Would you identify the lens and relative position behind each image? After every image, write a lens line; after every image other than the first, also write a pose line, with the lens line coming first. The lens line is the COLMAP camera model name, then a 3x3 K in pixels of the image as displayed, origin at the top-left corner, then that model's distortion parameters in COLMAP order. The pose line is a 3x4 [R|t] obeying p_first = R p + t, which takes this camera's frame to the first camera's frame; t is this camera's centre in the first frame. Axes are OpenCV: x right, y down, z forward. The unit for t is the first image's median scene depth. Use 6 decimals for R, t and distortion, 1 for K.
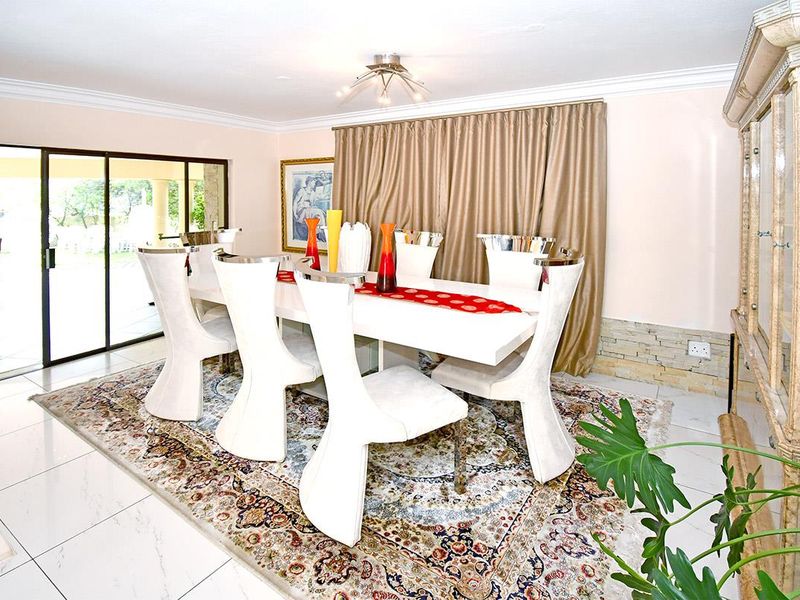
lens RADIAL K [[430.7, 0, 399.7], [0, 430.7, 283.0], [0, 0, 1]] dist [-0.003376, -0.001340]
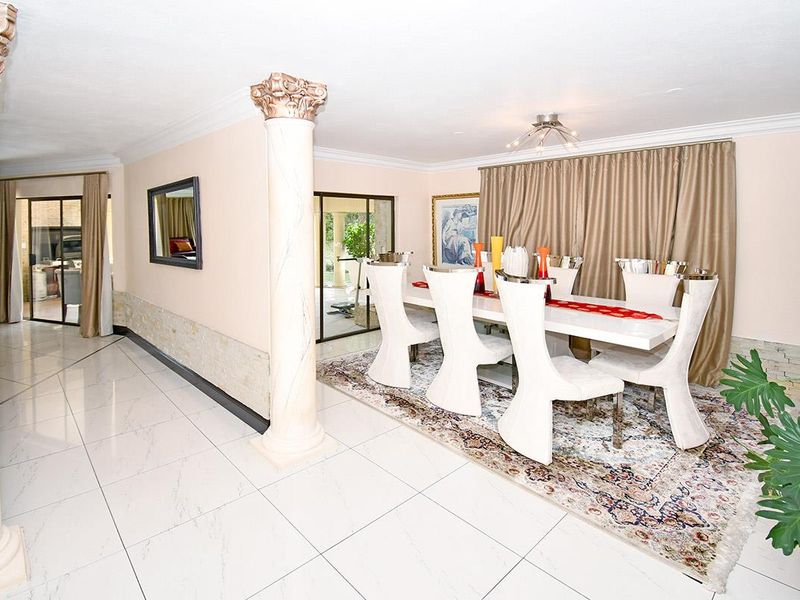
lens RADIAL K [[473.1, 0, 400.0], [0, 473.1, 300.0], [0, 0, 1]] dist [0.003340, -0.032241]
pose [[0.985891, 0.023502, -0.165731, -0.248851], [-0.031142, 0.998561, -0.043652, 0.102404], [0.164467, 0.048197, 0.985204, -0.479856]]
